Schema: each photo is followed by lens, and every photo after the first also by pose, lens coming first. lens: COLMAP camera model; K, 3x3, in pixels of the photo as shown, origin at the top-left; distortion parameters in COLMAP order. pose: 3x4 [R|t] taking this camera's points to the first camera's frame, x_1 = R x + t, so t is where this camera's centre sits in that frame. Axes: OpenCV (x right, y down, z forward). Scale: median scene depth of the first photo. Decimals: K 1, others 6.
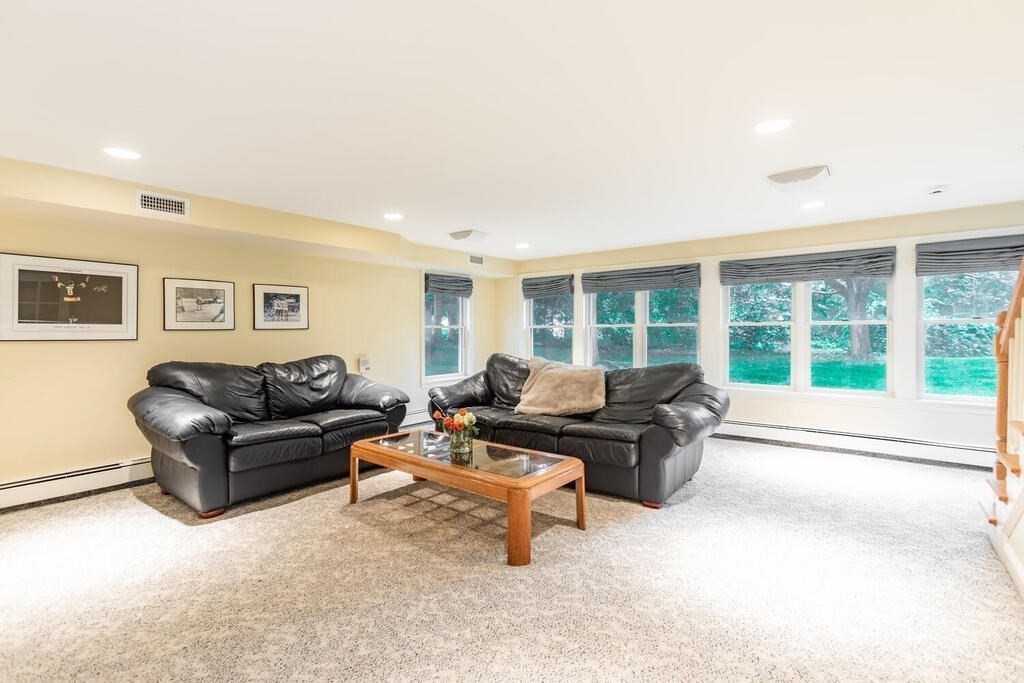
lens RADIAL K [[487.8, 0, 507.3], [0, 487.8, 337.4], [0, 0, 1]] dist [-0.005458, 0.000358]
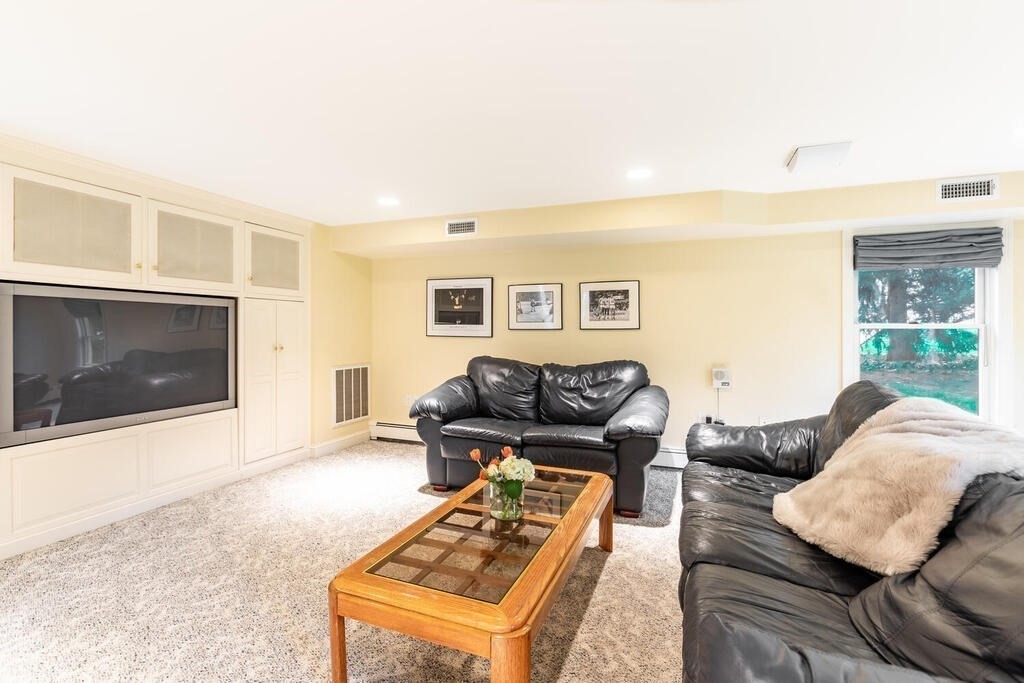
lens RADIAL K [[487.8, 0, 507.0], [0, 487.8, 331.7], [0, 0, 1]] dist [-0.005458, 0.000358]
pose [[0.266291, 0.010074, -0.963840, 0.416429], [-0.019109, 0.999804, 0.005170, -0.014240], [0.963703, 0.017042, 0.266431, 0.630329]]
